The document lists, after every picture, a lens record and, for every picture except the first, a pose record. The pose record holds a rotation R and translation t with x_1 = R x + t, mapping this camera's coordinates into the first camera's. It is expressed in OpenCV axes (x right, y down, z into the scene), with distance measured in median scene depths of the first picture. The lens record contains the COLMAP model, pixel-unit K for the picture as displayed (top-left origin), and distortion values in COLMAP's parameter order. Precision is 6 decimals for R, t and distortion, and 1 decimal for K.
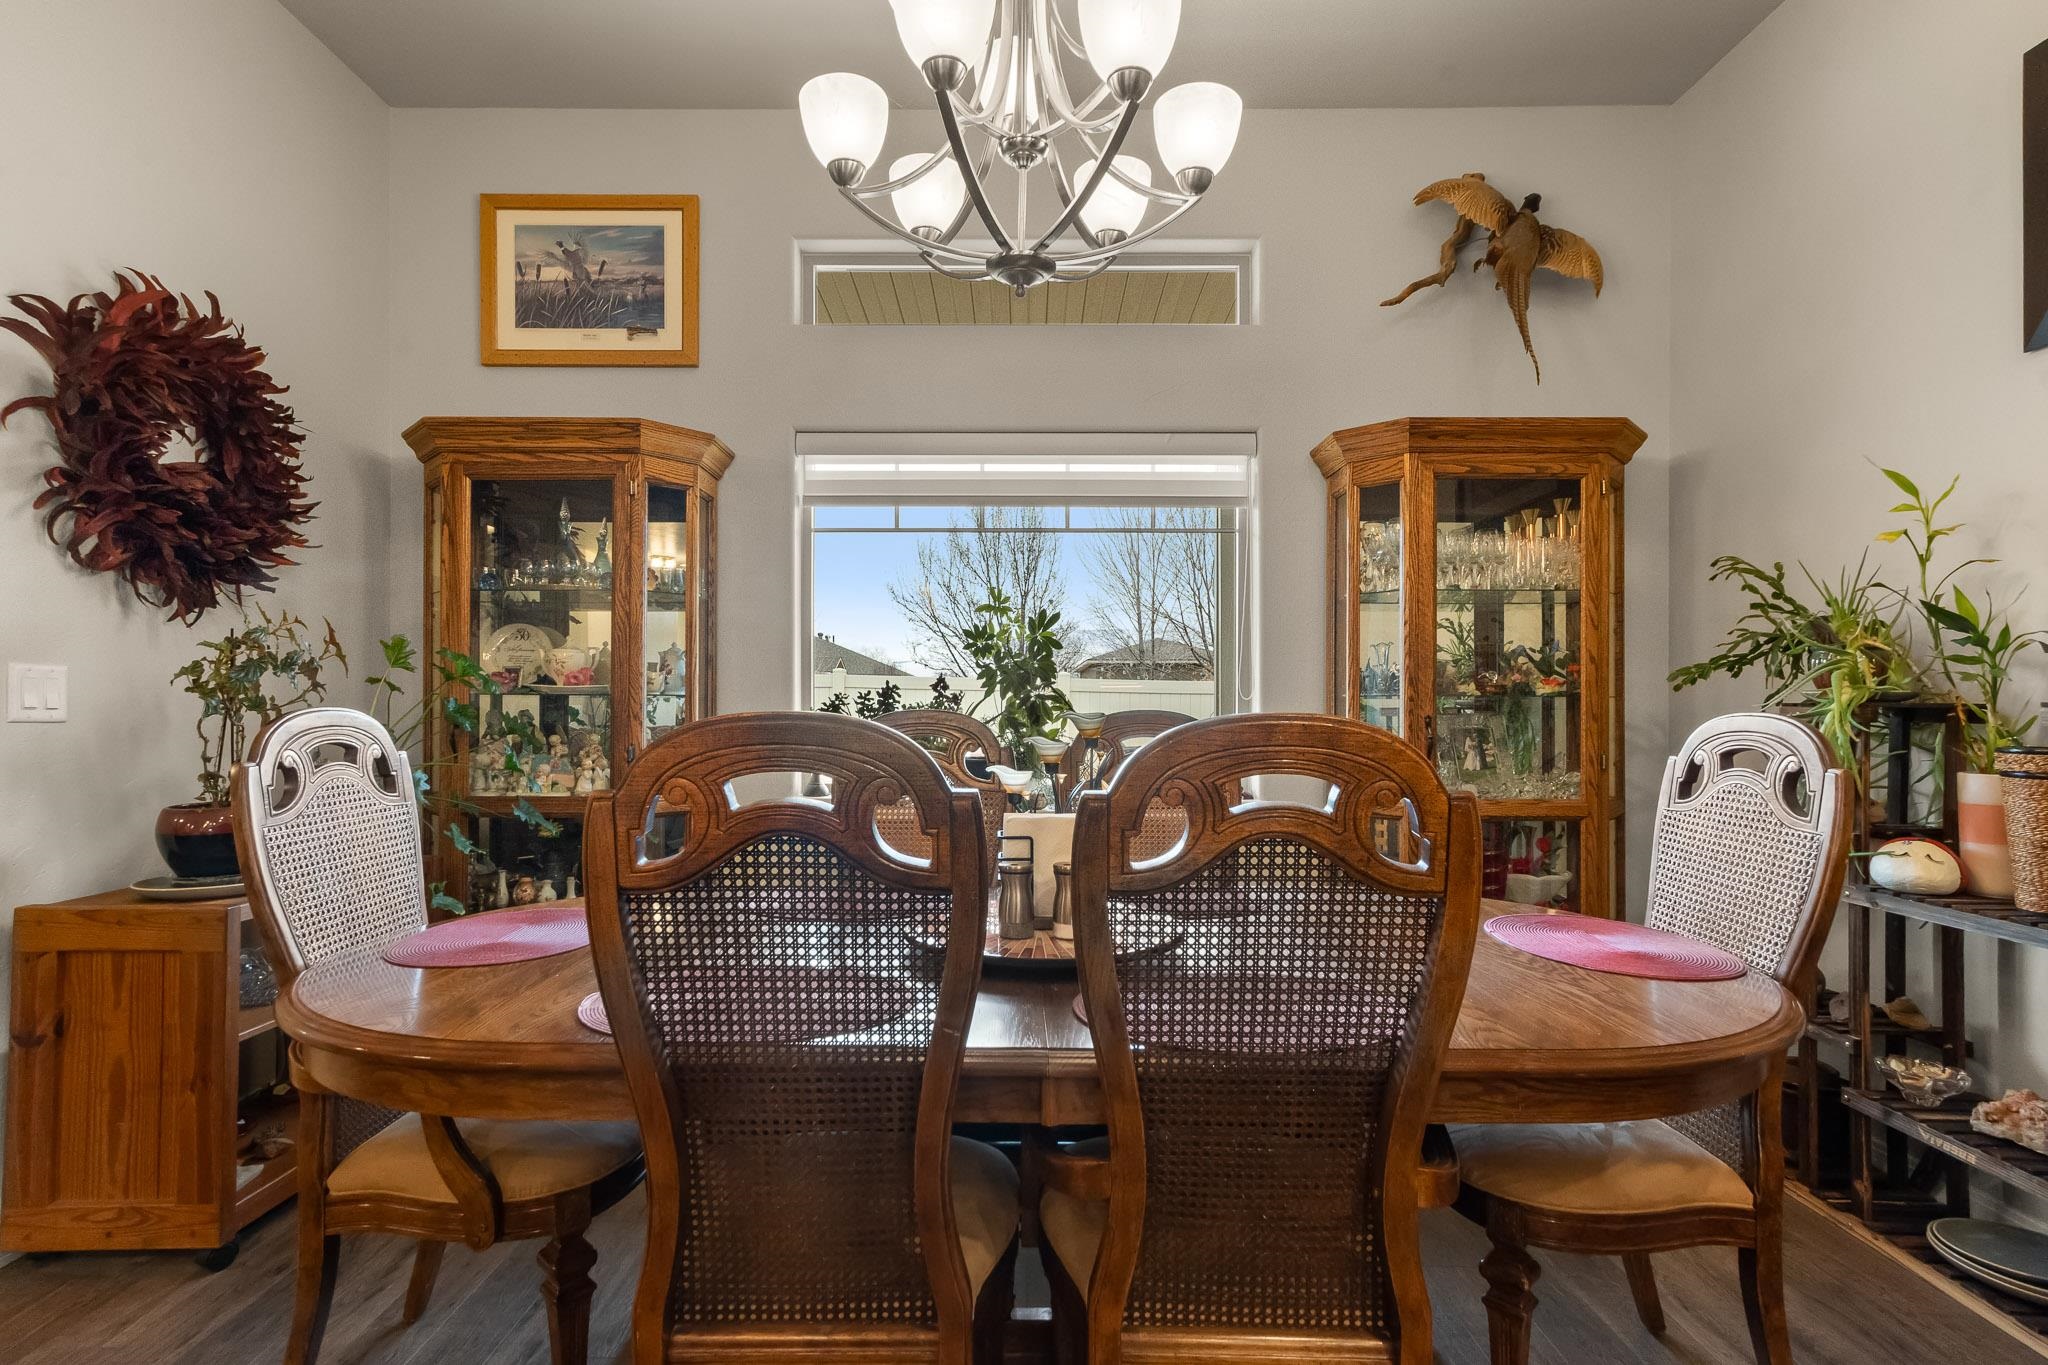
lens RADIAL K [[999.7, 0, 1020.7], [0, 999.7, 701.2], [0, 0, 1]] dist [-0.000815, 0.000026]
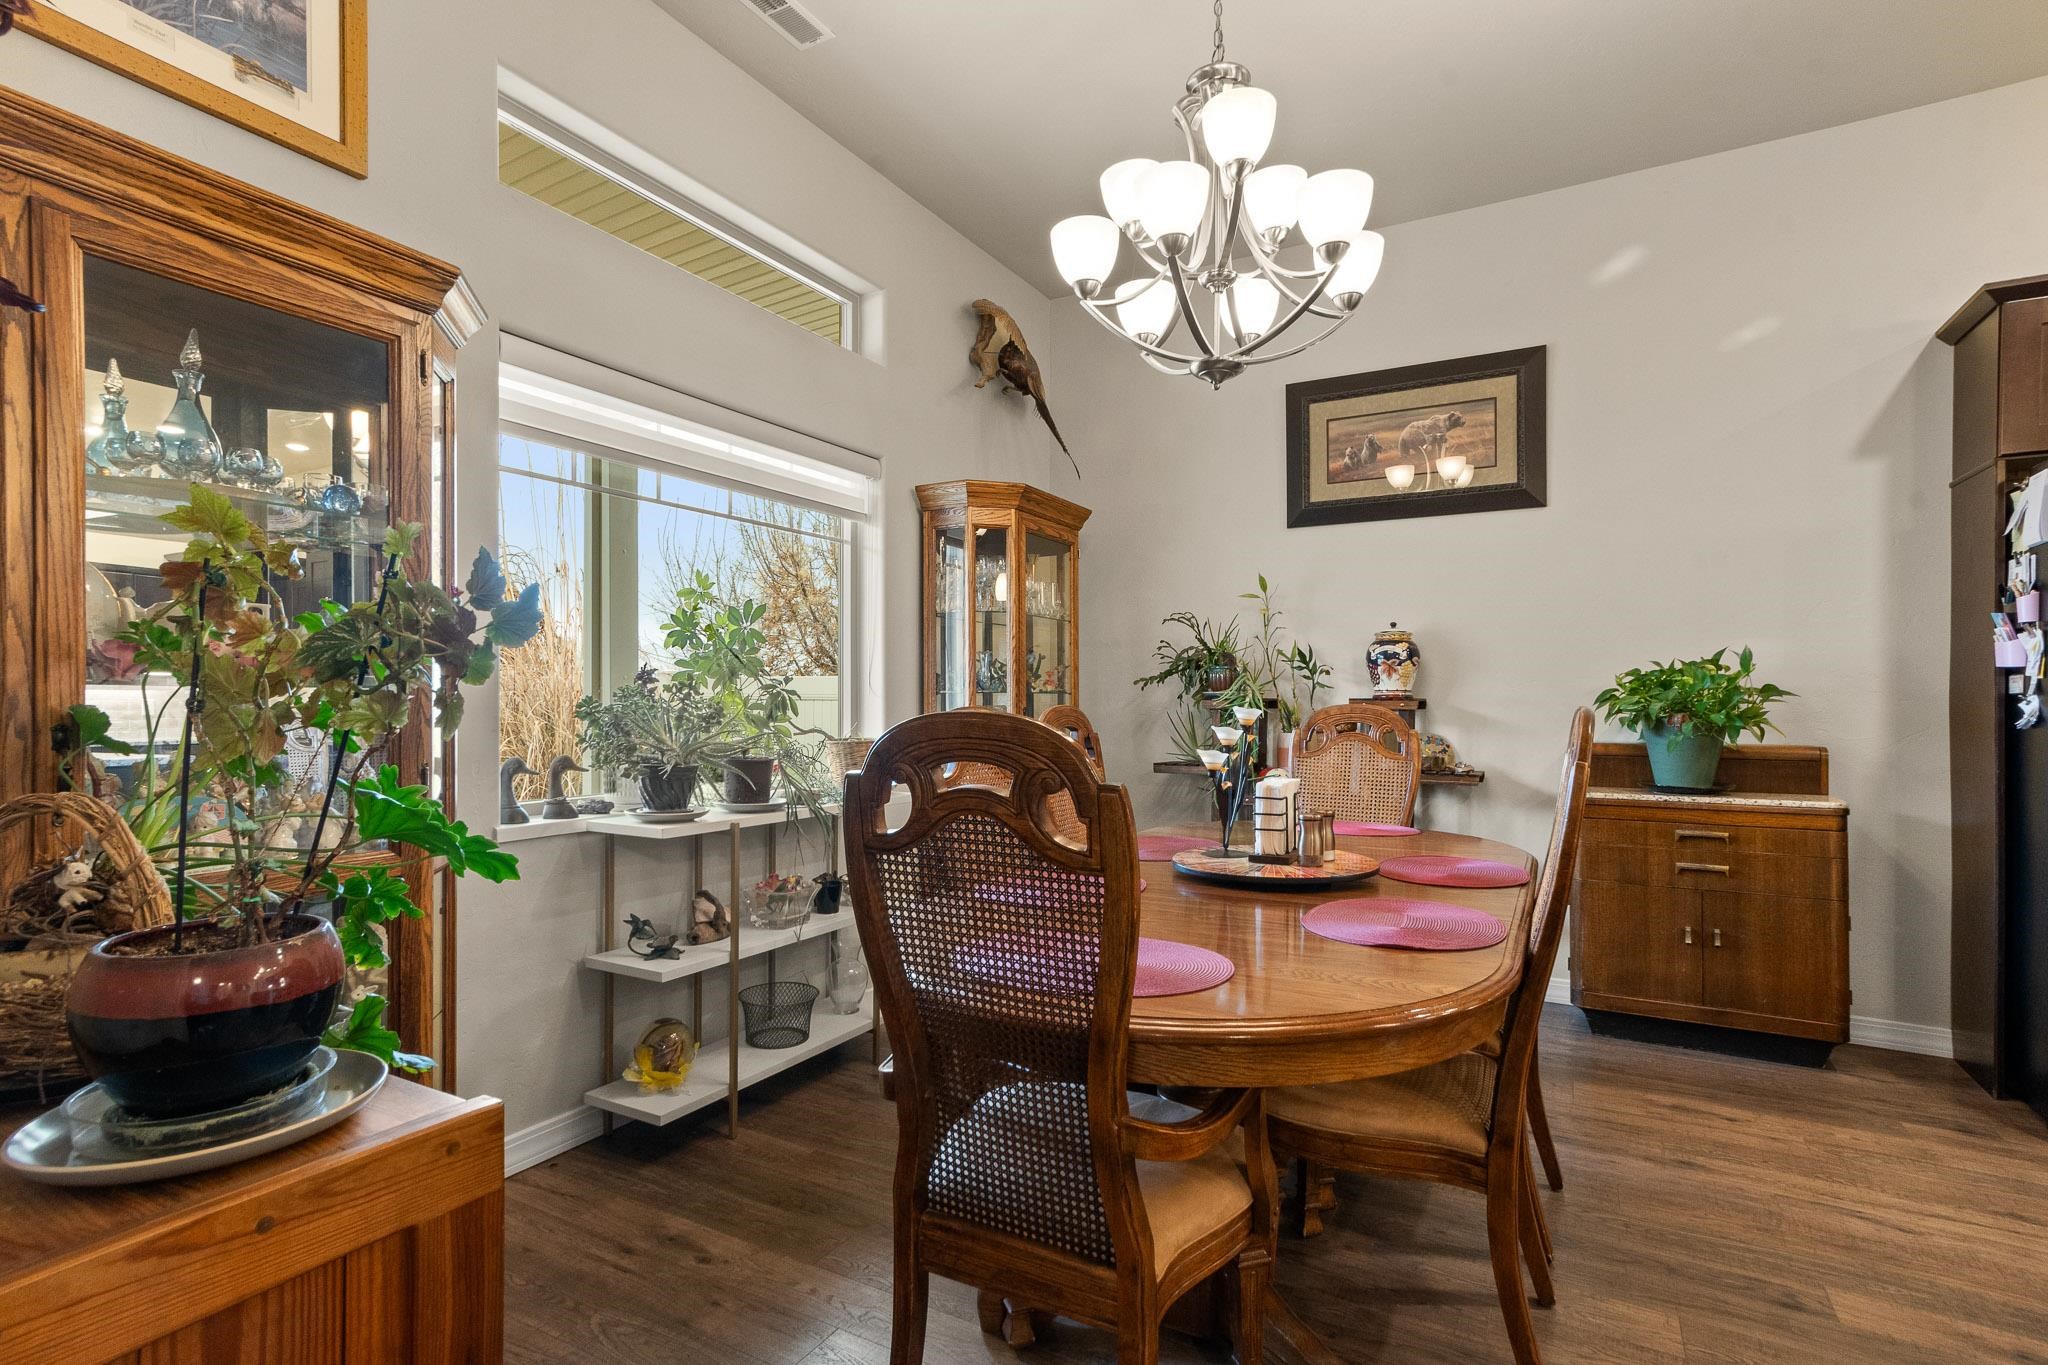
lens RADIAL K [[999.7, 0, 1020.7], [0, 999.7, 701.2], [0, 0, 1]] dist [-0.000815, 0.000026]
pose [[0.491658, -0.001711, 0.870787, -0.676302], [-0.002360, 0.999992, 0.003297, -0.001141], [-0.870785, -0.003676, 0.491650, 0.314025]]
